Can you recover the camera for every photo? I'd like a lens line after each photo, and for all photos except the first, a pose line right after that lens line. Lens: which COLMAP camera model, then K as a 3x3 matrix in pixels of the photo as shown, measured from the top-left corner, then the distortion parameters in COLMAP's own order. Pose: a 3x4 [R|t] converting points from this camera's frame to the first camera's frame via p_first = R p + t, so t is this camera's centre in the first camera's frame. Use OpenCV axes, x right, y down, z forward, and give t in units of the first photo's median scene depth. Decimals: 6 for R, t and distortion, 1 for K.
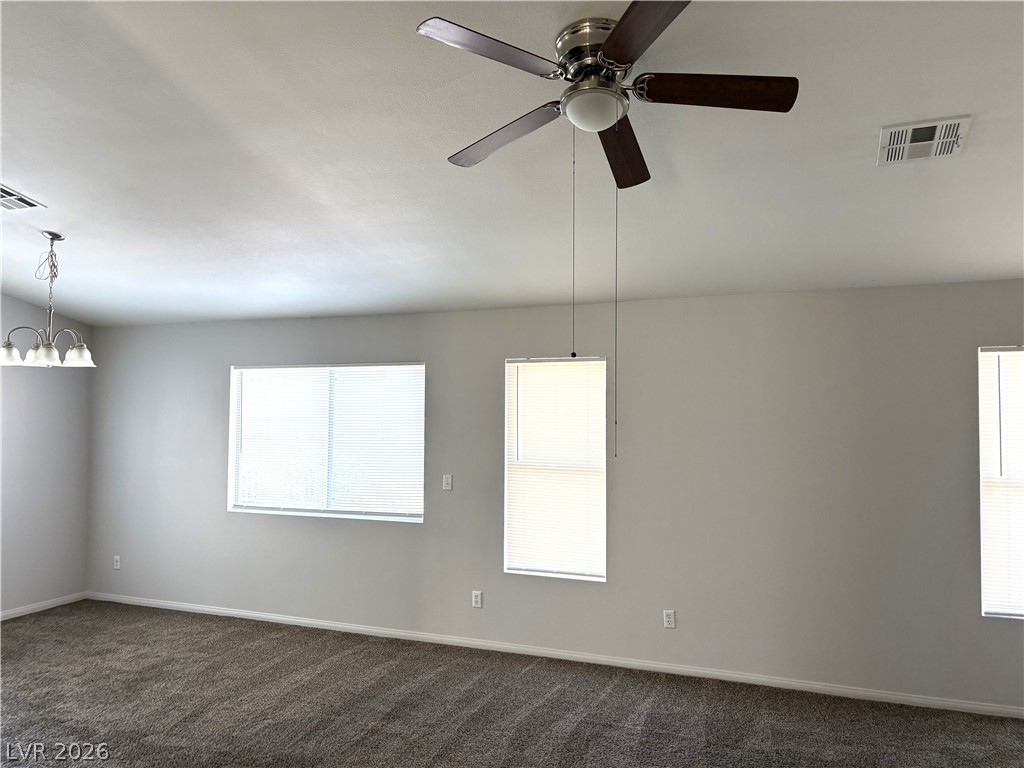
lens RADIAL K [[729.3, 0, 517.2], [0, 729.3, 390.6], [0, 0, 1]] dist [0.021756, -0.002213]
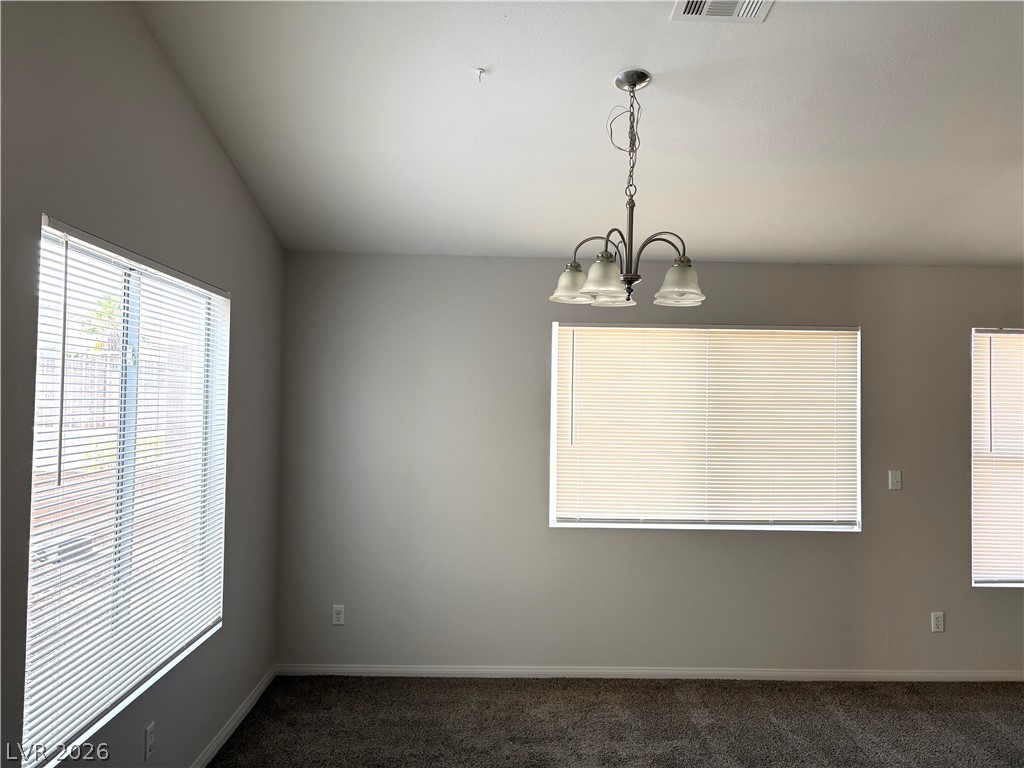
lens RADIAL K [[774.1, 0, 513.7], [0, 774.1, 377.6], [0, 0, 1]] dist [0.042010, -0.040617]
pose [[0.925063, 0.013545, 0.379571, -0.794616], [-0.024359, 0.999422, 0.023702, 0.004048], [-0.379031, -0.031172, 0.924859, 0.366669]]
